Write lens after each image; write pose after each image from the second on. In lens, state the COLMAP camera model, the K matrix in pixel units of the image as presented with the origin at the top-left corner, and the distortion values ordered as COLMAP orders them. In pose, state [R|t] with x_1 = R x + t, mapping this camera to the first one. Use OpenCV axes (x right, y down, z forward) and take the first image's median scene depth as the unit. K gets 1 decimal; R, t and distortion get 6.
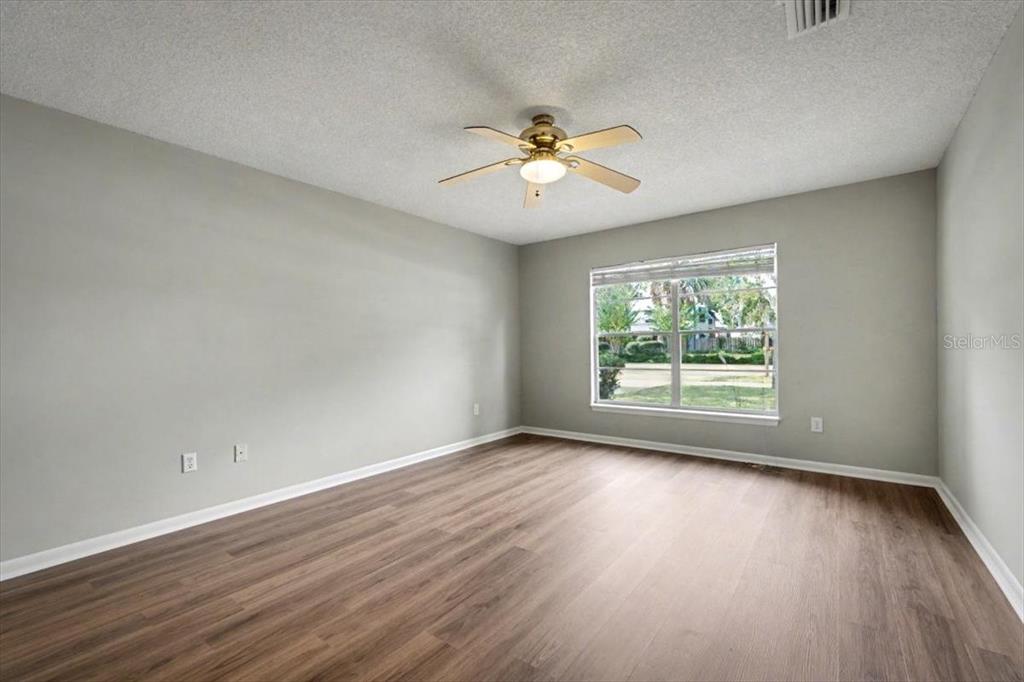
lens RADIAL K [[424.8, 0, 509.6], [0, 424.8, 349.6], [0, 0, 1]] dist [0.000367, -0.000252]
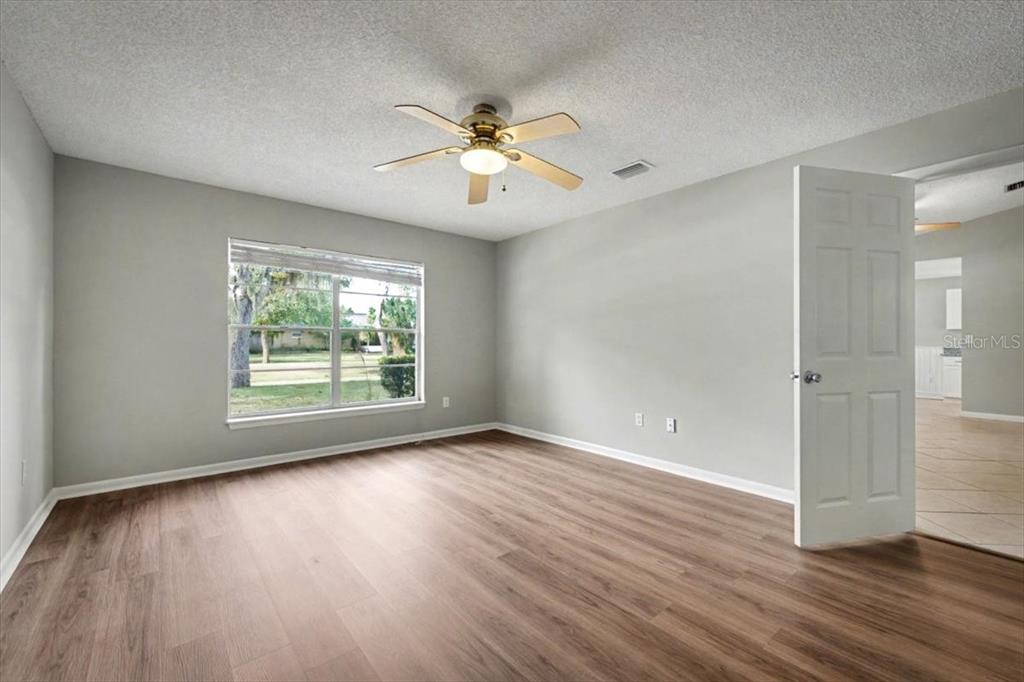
lens RADIAL K [[424.8, 0, 509.6], [0, 424.8, 349.6], [0, 0, 1]] dist [0.000367, -0.000252]
pose [[0.221650, -0.000361, 0.975126, -0.656288], [-0.004445, 0.999989, 0.001380, 0.002477], [-0.975116, -0.004641, 0.221646, 0.567279]]
